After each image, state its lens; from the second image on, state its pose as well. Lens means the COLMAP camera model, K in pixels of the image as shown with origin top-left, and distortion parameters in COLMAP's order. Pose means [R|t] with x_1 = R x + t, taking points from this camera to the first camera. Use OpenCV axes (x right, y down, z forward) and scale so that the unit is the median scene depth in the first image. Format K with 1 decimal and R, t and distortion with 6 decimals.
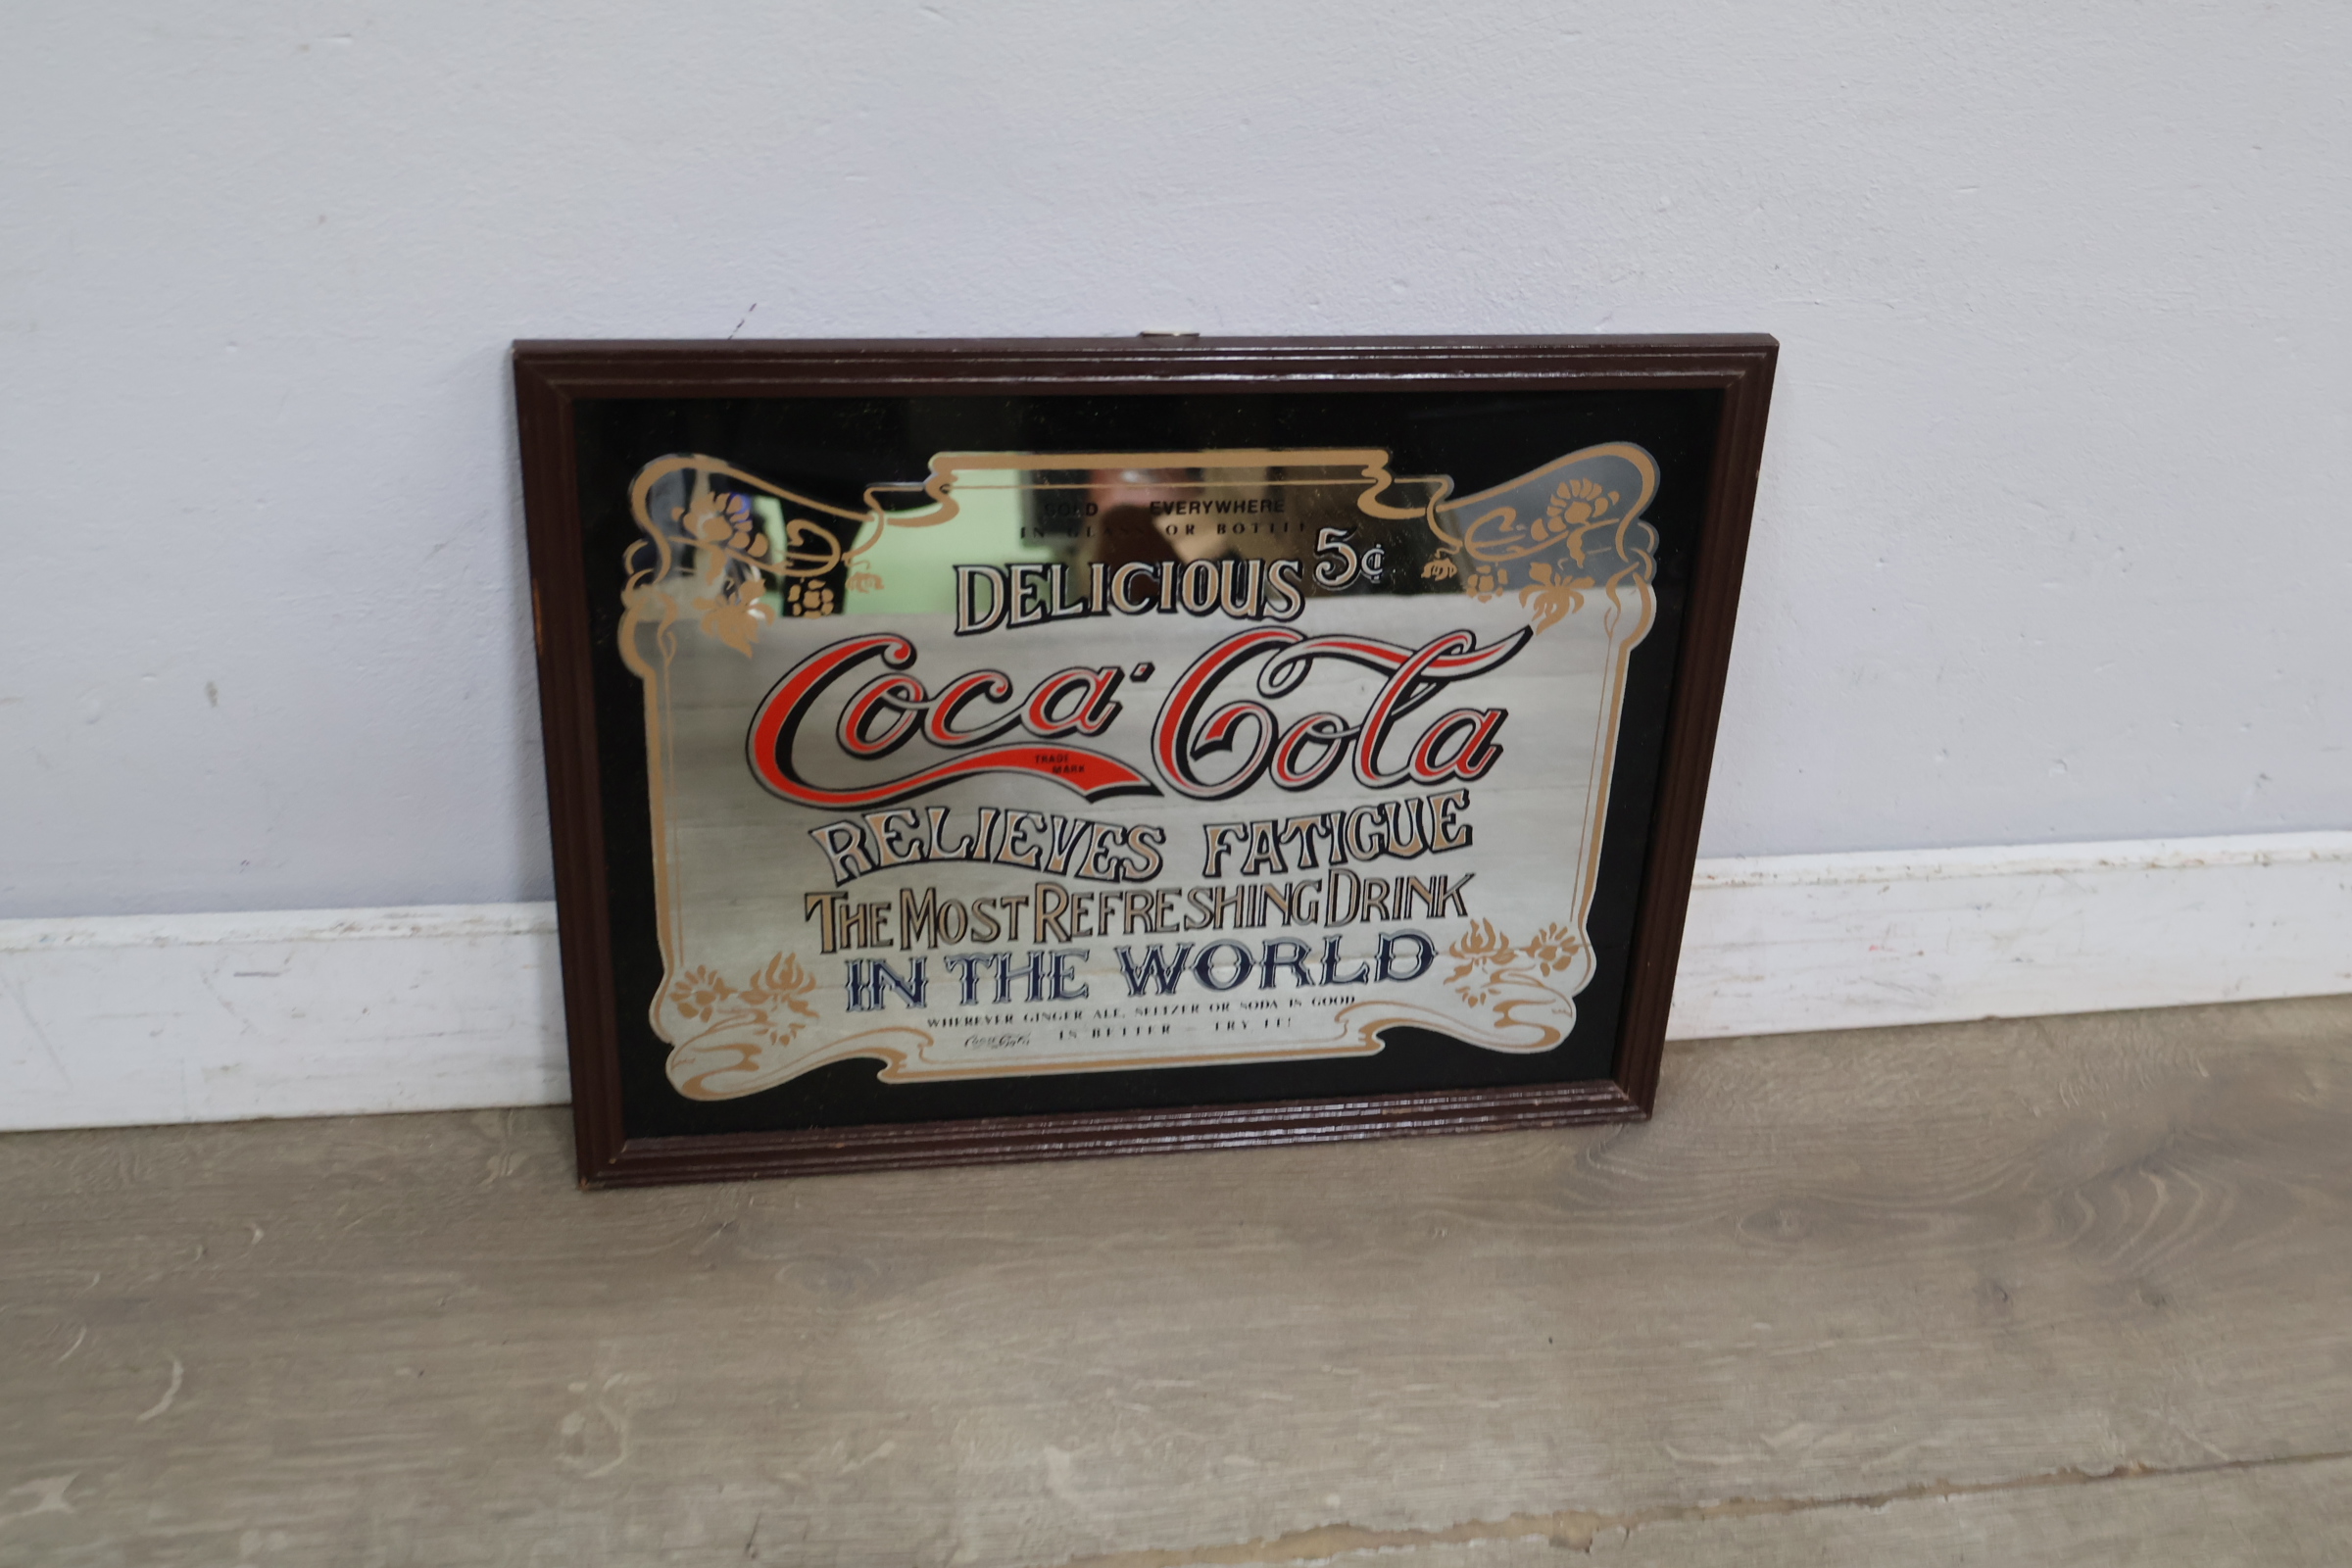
lens RADIAL K [[2412.2, 0, 1175.5], [0, 2412.2, 800.8], [0, 0, 1]] dist [0.000840, 0.000000]
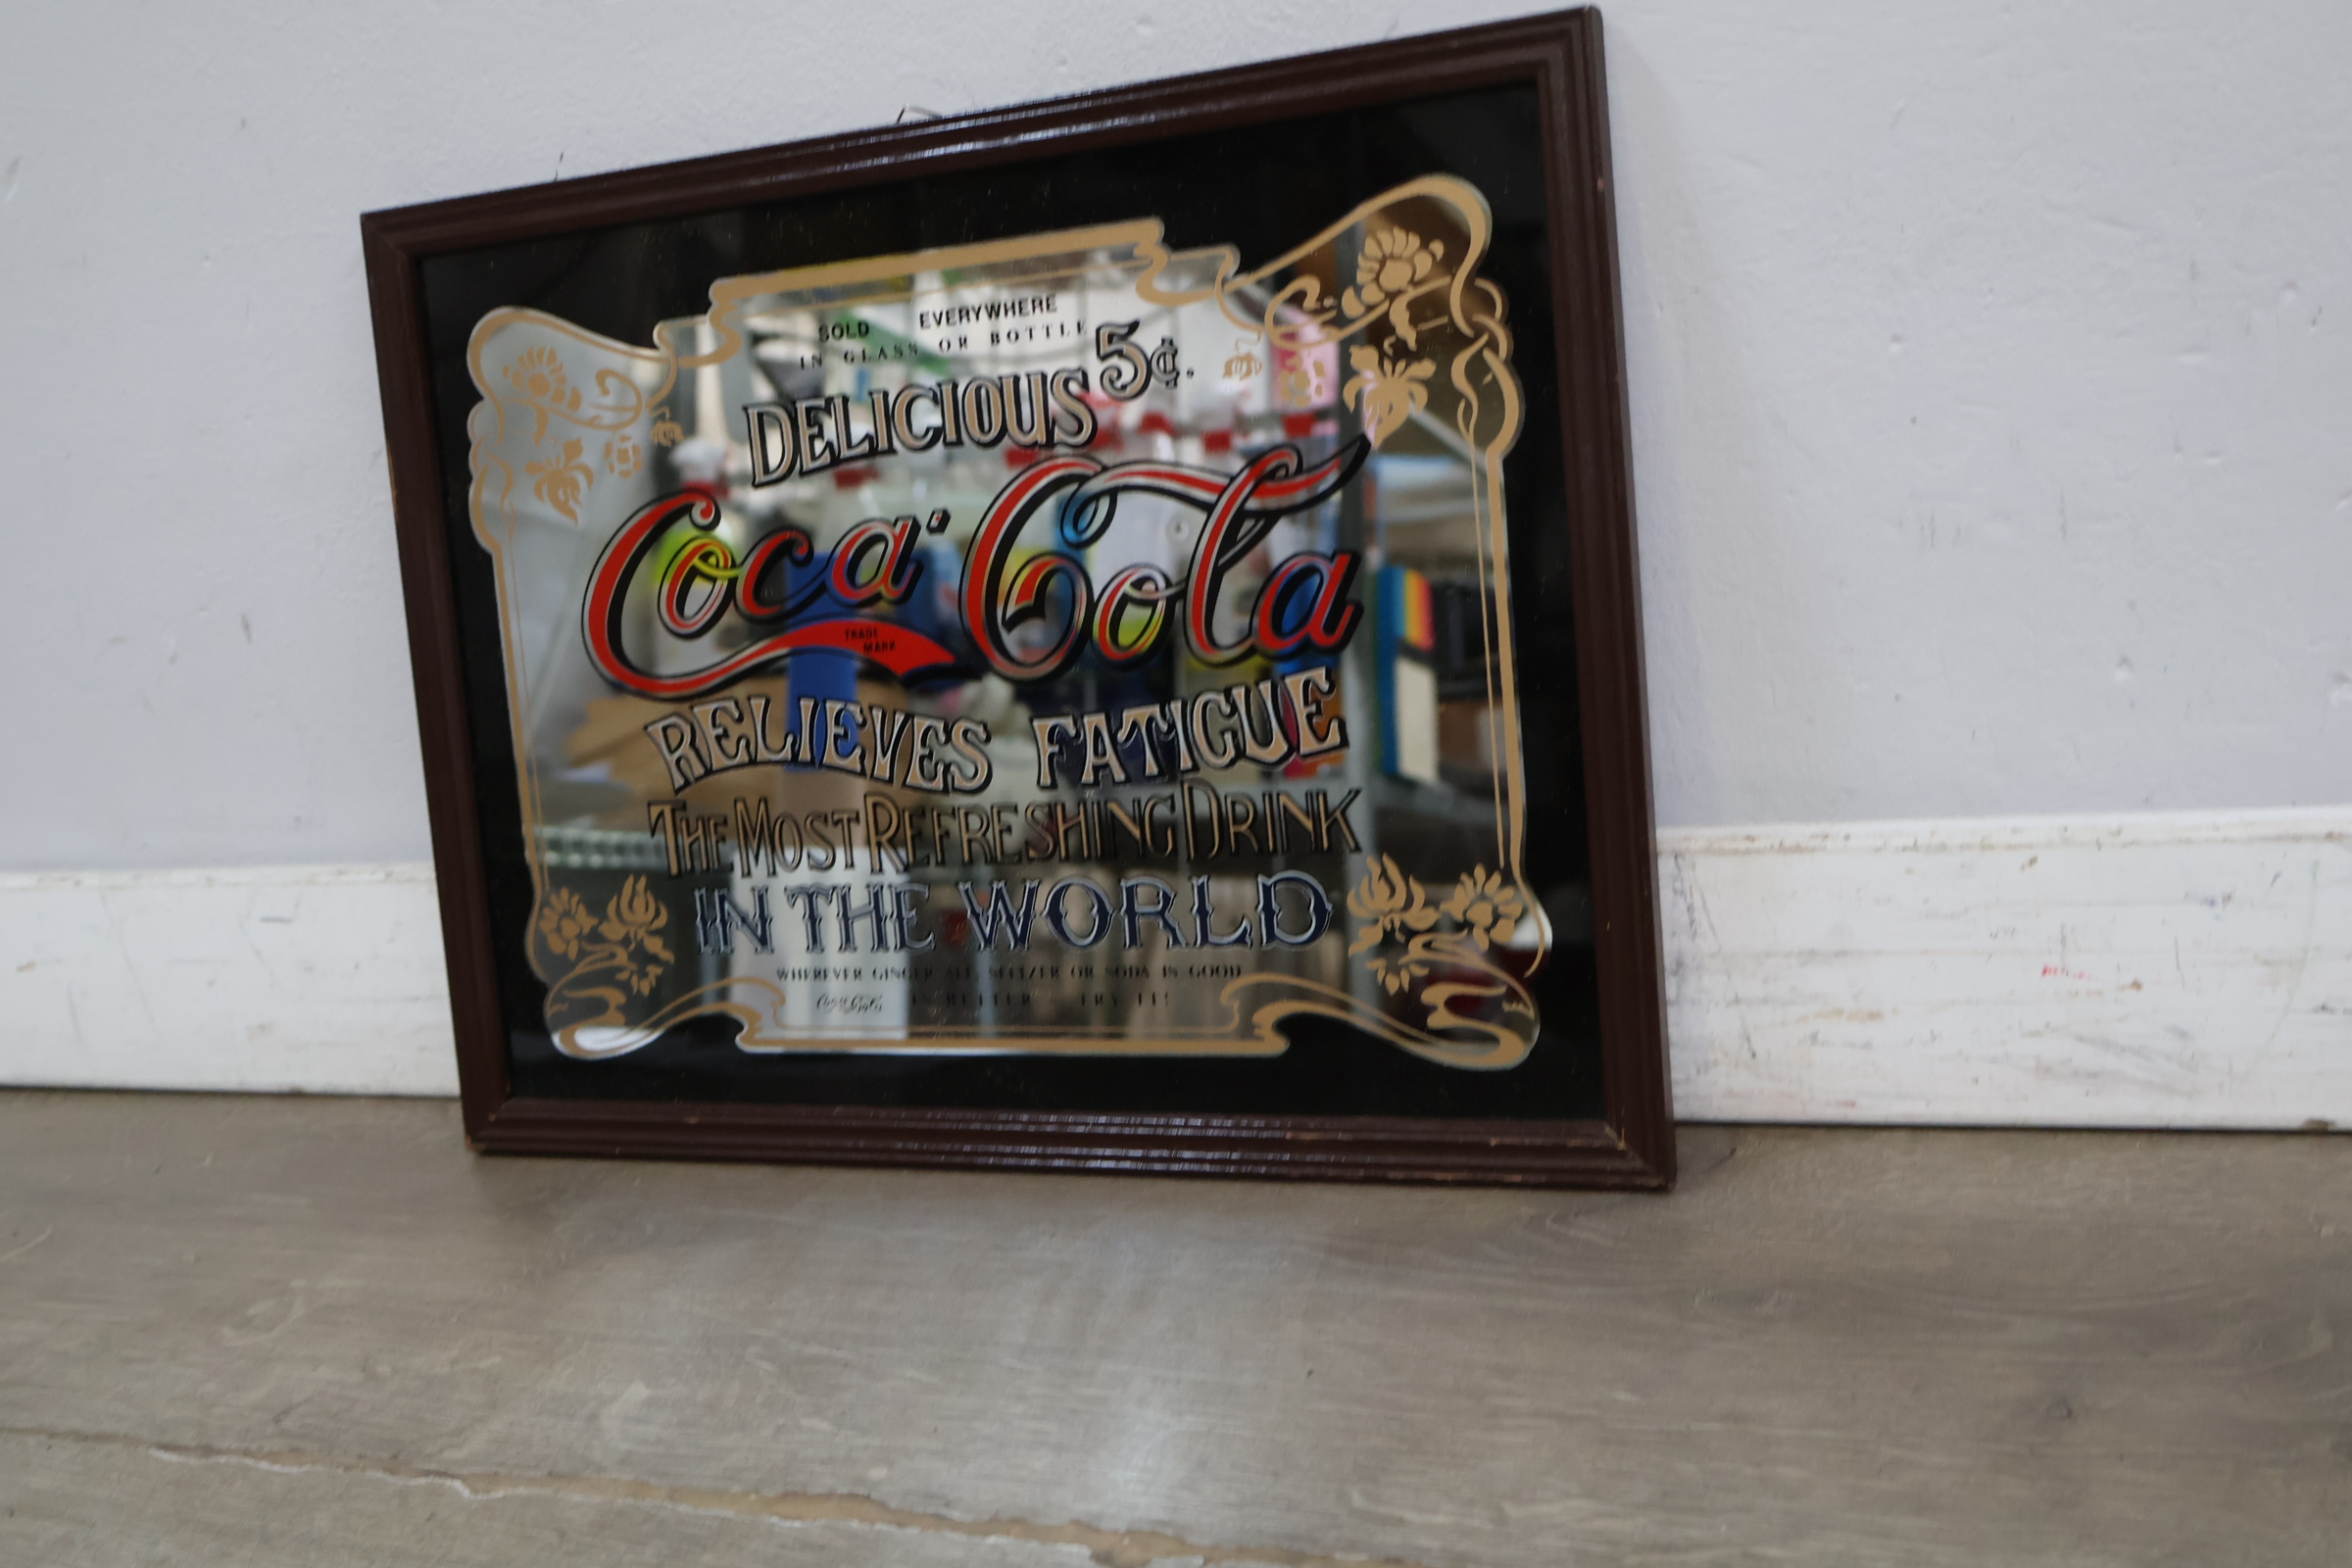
lens RADIAL K [[2412.2, 0, 1175.3], [0, 2412.2, 807.3], [0, 0, 1]] dist [0.000840, 0.000000]
pose [[0.828739, -0.055500, -0.556876, 0.515806], [-0.147578, 0.938175, -0.313127, 0.292208], [0.539826, 0.341683, 0.769312, 0.386627]]
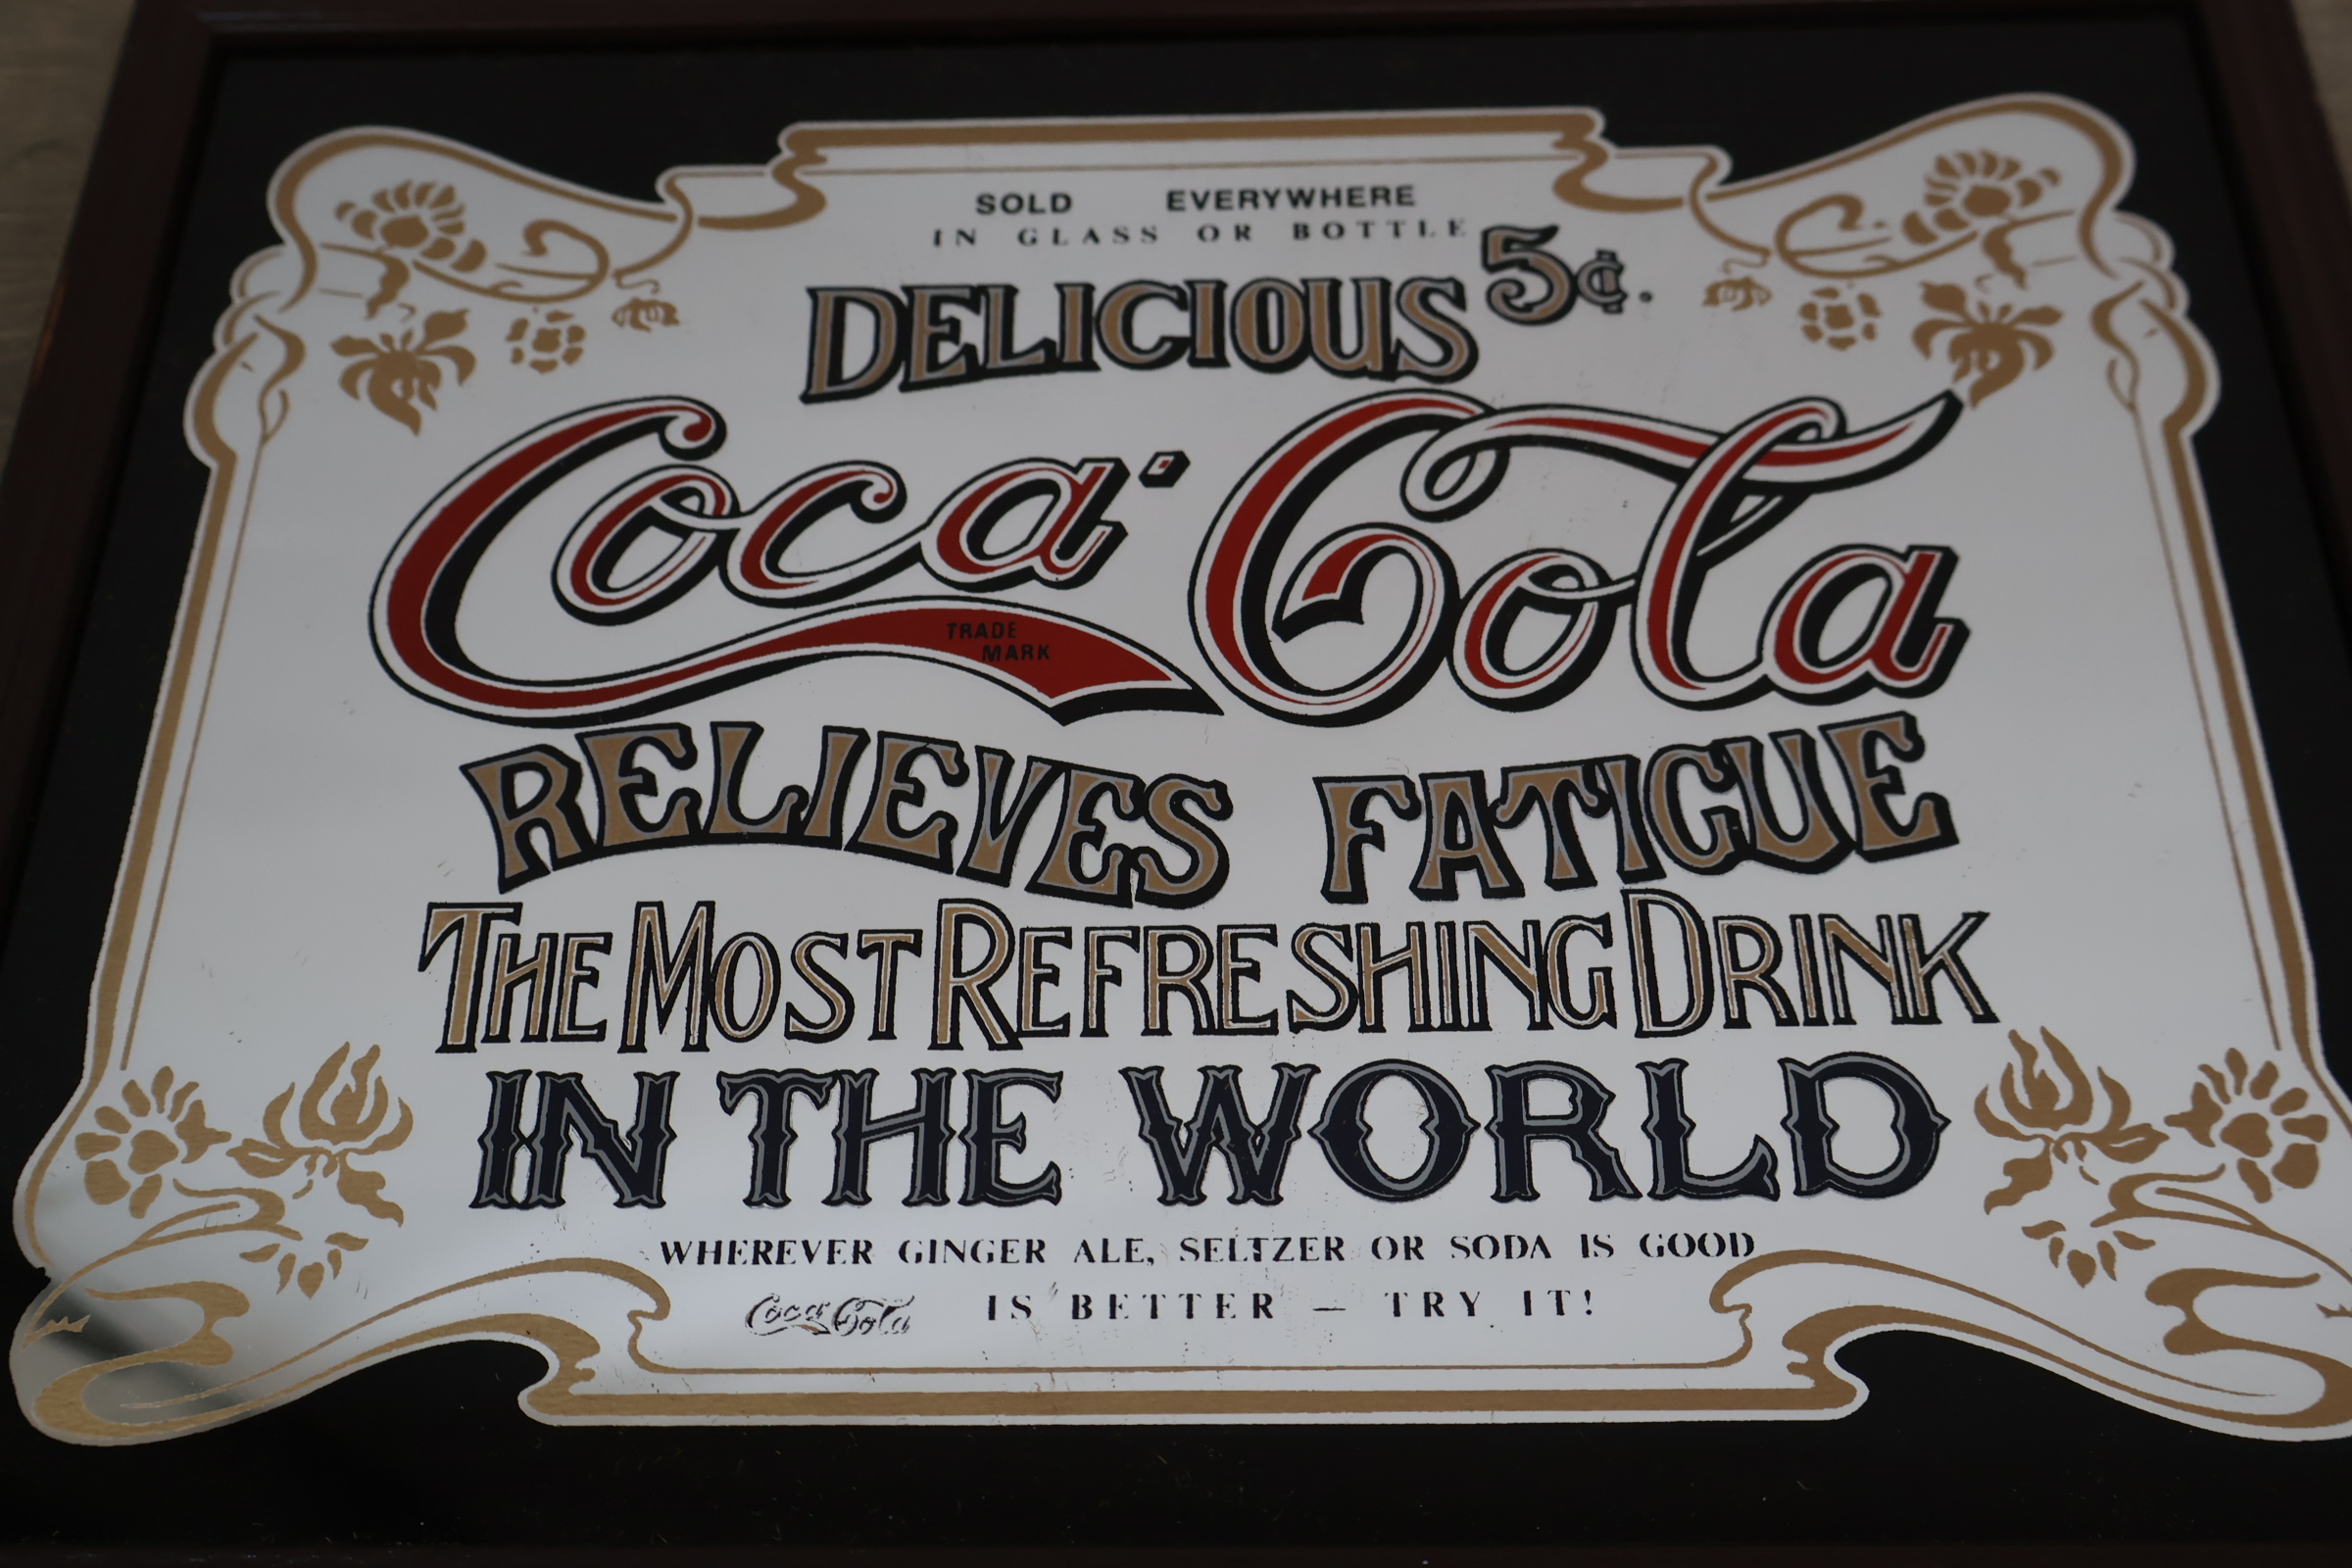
lens RADIAL K [[2412.2, 0, 1172.2], [0, 2412.2, 787.1], [0, 0, 1]] dist [0.000840, 0.000000]
pose [[0.977882, -0.132810, -0.161583, 0.057743], [-0.058510, 0.567997, -0.820948, 0.379690], [0.200809, 0.812244, 0.547663, 0.741056]]
